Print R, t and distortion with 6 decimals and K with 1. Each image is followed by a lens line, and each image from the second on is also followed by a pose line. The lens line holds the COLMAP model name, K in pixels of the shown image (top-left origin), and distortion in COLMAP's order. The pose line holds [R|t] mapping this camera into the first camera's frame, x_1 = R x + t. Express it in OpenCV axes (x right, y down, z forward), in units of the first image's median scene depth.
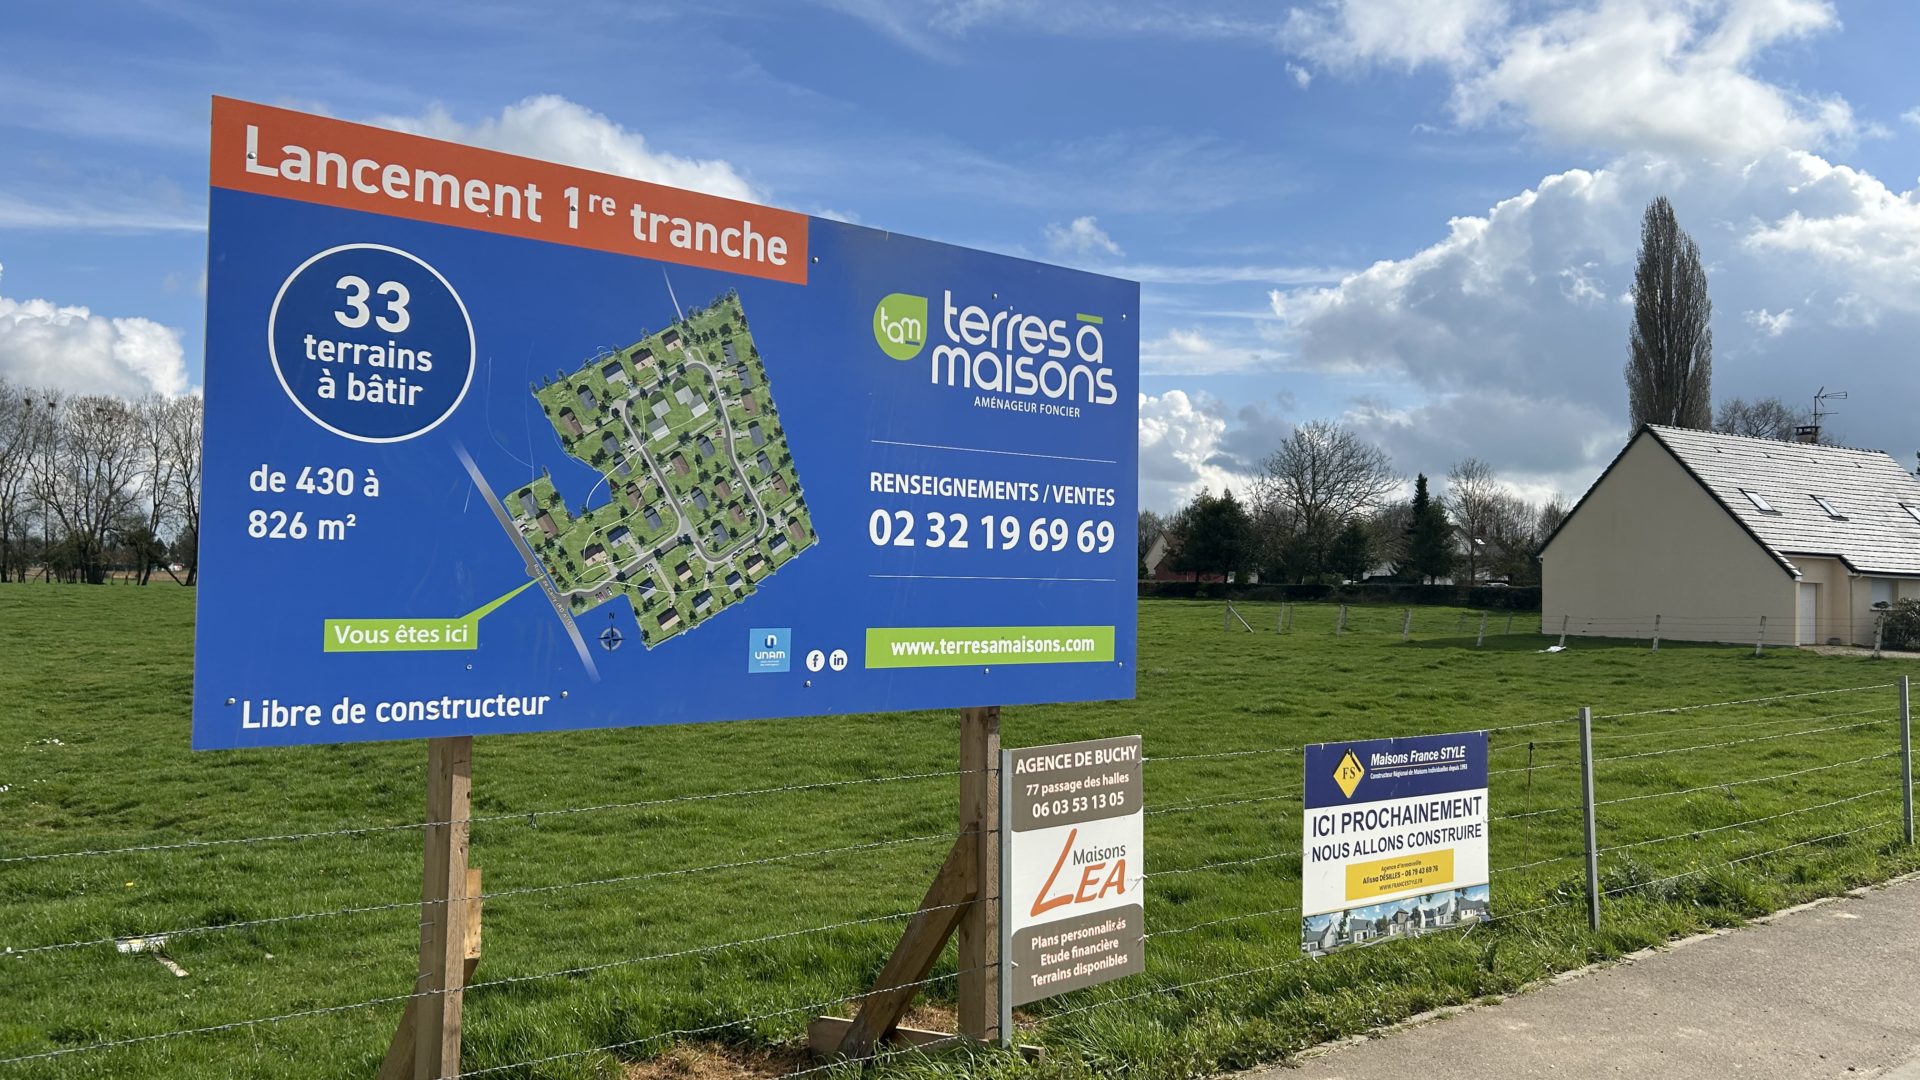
lens RADIAL K [[1408.5, 0, 948.1], [0, 1408.5, 522.2], [0, 0, 1]] dist [0.053580, -0.049811]
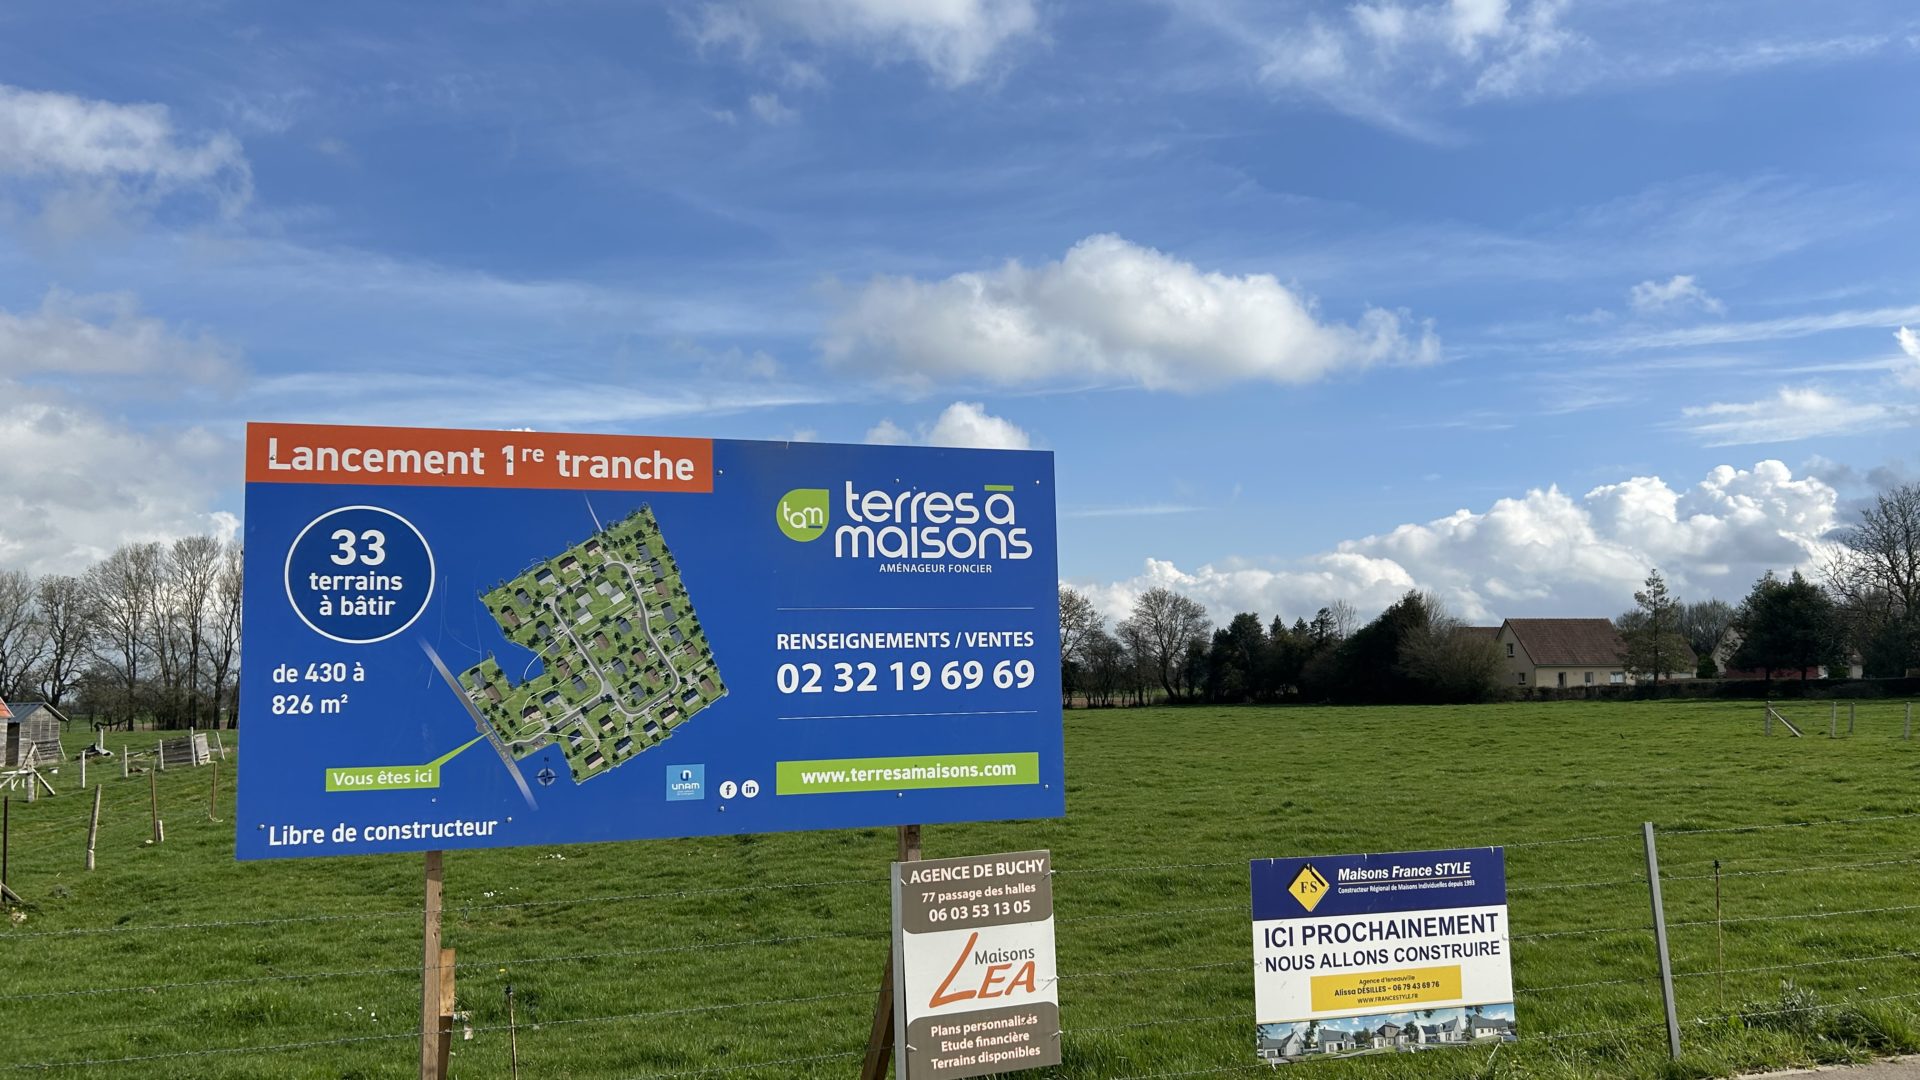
lens RADIAL K [[1408.5, 0, 969.5], [0, 1408.5, 539.4], [0, 0, 1]] dist [0.053580, -0.049811]
pose [[0.936774, -0.075004, -0.341801, 0.499955], [0.051196, 0.995625, -0.078166, -0.012535], [0.346169, 0.055725, 0.936516, -0.102004]]
